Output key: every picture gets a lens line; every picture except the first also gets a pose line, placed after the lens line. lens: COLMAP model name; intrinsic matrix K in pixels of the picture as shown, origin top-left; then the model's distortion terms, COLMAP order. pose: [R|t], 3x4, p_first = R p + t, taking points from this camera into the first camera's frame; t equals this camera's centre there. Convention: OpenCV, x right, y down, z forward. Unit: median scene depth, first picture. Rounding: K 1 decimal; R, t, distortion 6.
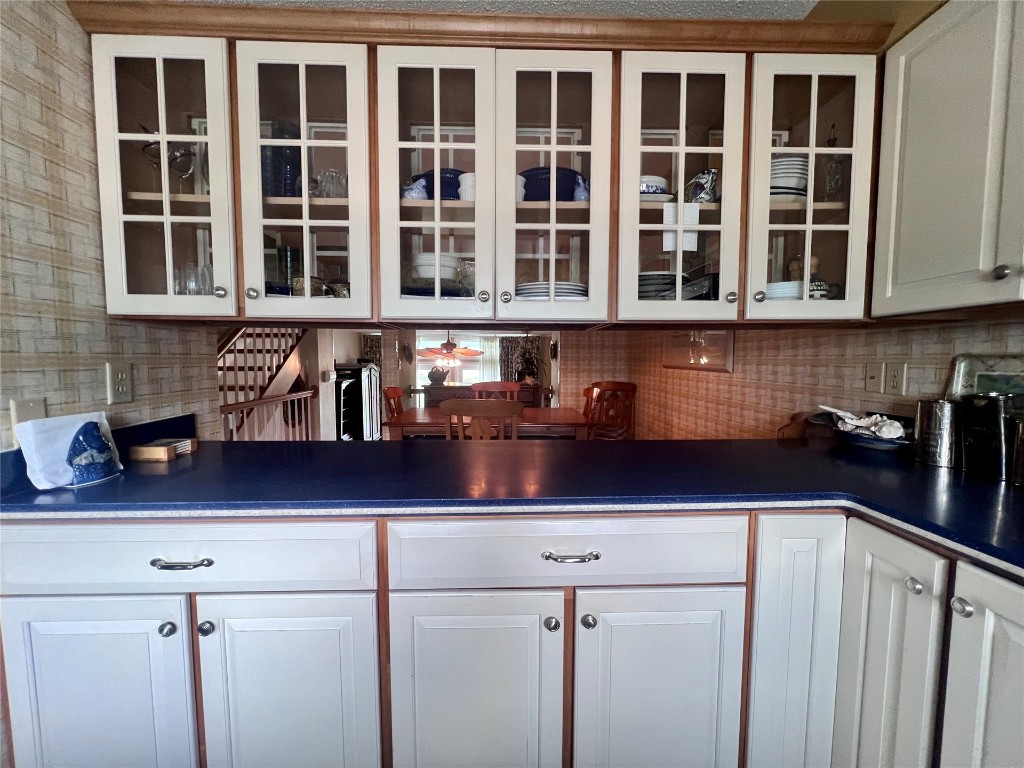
lens RADIAL K [[410.0, 0, 510.9], [0, 410.0, 386.3], [0, 0, 1]] dist [-0.000035, -0.000252]
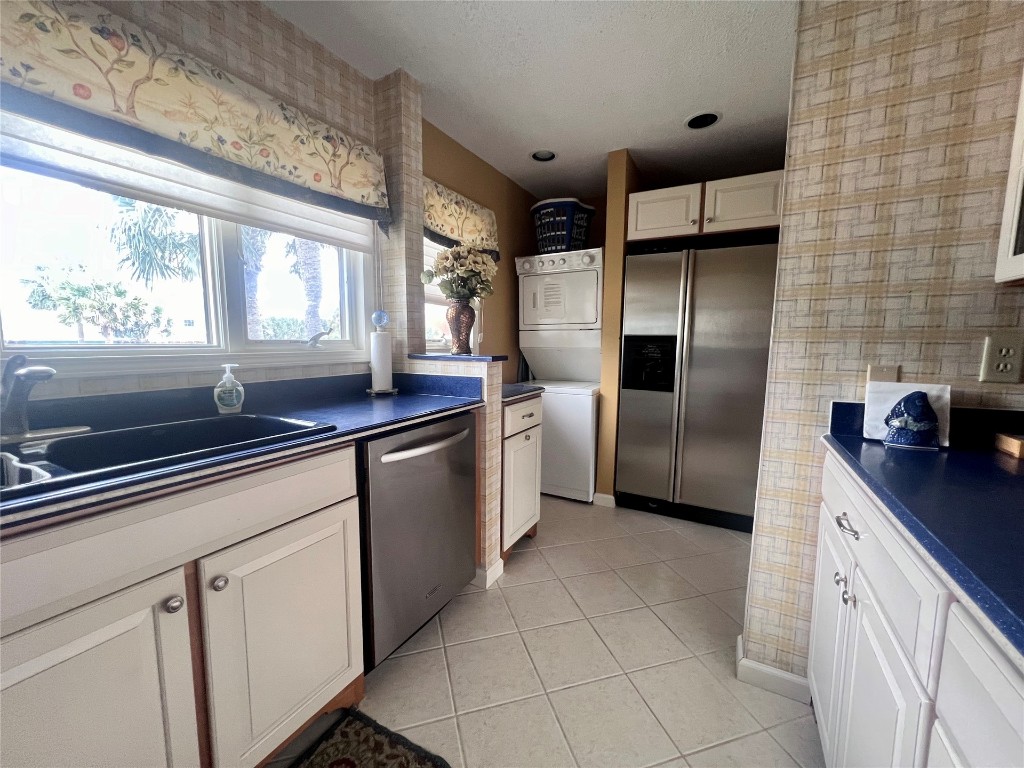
lens RADIAL K [[410.0, 0, 510.9], [0, 410.0, 386.3], [0, 0, 1]] dist [-0.000035, -0.000252]
pose [[-0.510582, 0.086777, -0.855439, 0.420378], [-0.069547, 0.987466, 0.141680, -0.003046], [0.857012, 0.131832, -0.498148, 0.628000]]
